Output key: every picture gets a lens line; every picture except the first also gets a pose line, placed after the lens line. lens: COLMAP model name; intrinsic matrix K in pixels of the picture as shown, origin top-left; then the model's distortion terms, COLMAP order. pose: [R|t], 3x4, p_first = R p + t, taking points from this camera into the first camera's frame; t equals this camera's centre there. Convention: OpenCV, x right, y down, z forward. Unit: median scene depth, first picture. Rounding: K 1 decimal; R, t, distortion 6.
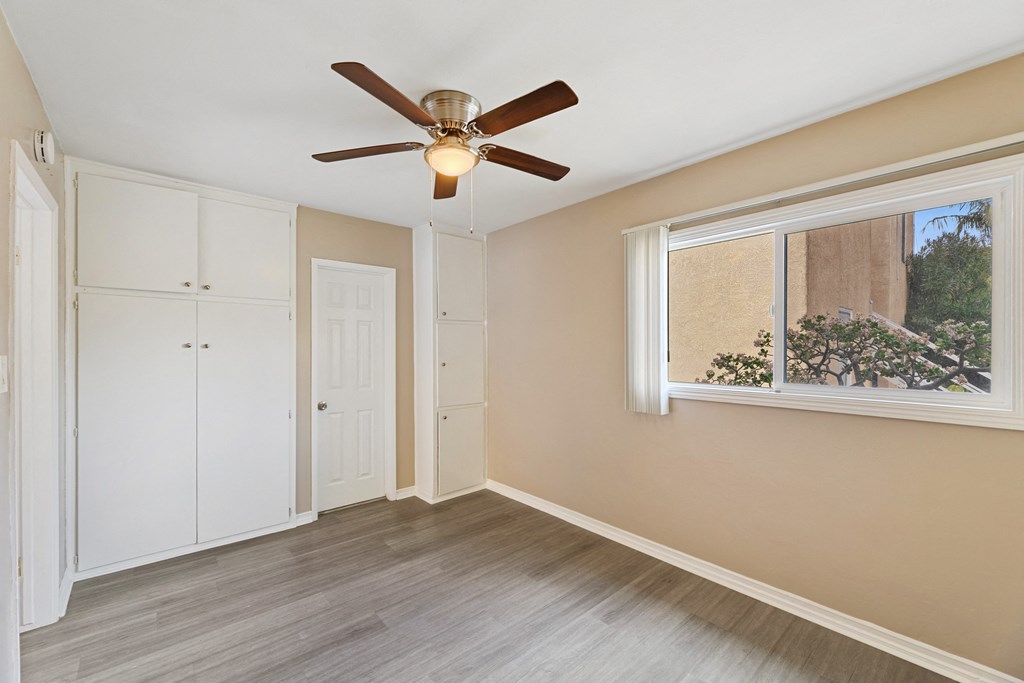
lens RADIAL K [[422.1, 0, 511.8], [0, 422.1, 344.5], [0, 0, 1]] dist [0.001336, -0.000007]
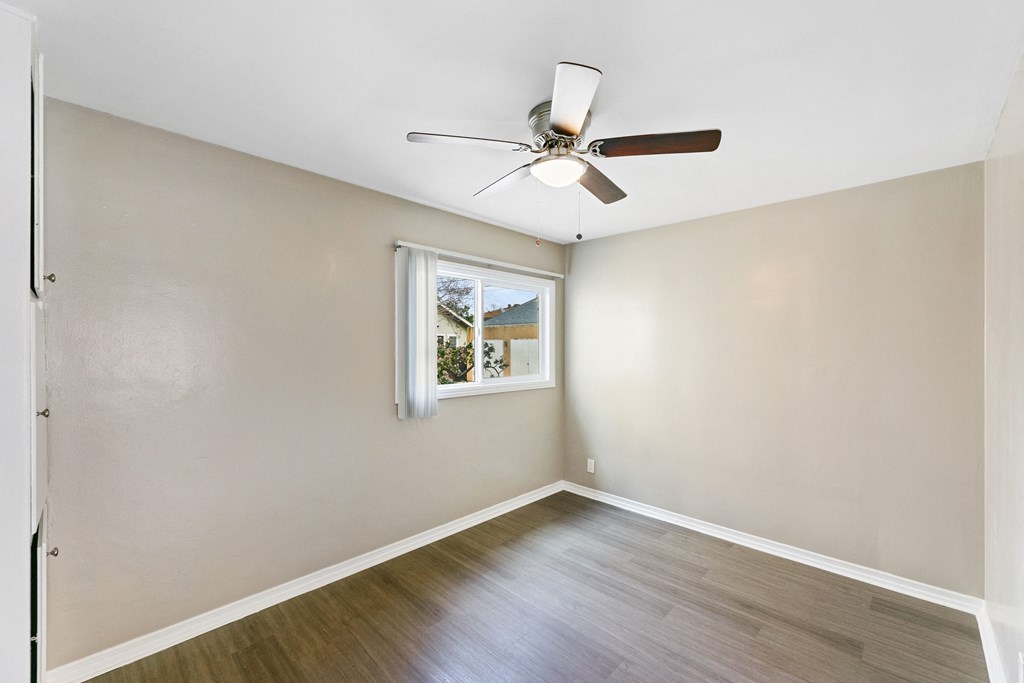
lens RADIAL K [[422.1, 0, 511.5], [0, 422.1, 346.2], [0, 0, 1]] dist [0.001336, -0.000007]
pose [[-0.077773, 0.005226, 0.996957, -0.827098], [-0.001304, 0.999985, -0.005343, -0.018394], [-0.996970, -0.001715, -0.077765, 0.893042]]
